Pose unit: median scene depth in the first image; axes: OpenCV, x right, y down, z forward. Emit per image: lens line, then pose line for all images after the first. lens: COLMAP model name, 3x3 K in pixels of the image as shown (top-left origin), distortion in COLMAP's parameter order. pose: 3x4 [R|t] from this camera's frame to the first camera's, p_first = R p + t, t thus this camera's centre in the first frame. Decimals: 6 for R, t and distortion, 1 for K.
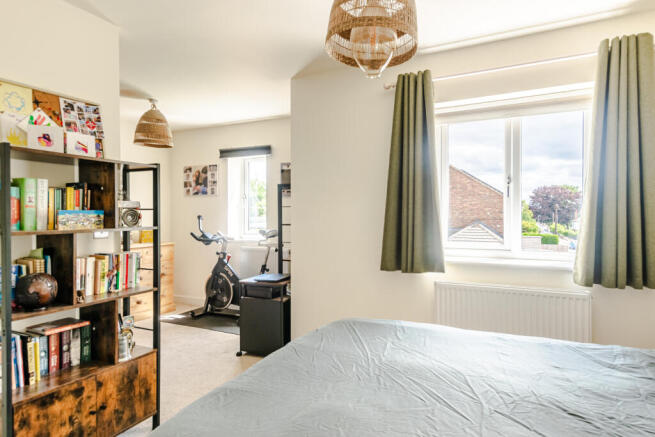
lens RADIAL K [[385.0, 0, 327.5], [0, 385.0, 218.5], [0, 0, 1]] dist [0.001559, 0.000117]
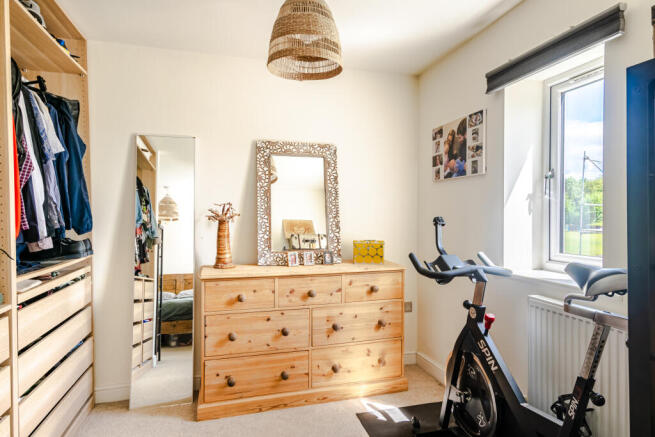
lens RADIAL K [[385.0, 0, 327.5], [0, 385.0, 218.5], [0, 0, 1]] dist [0.001559, 0.000117]
pose [[0.669296, 0.006836, -0.742965, -0.068945], [-0.006446, 0.999973, 0.003394, -0.007694], [0.742968, 0.002518, 0.669322, 0.595741]]
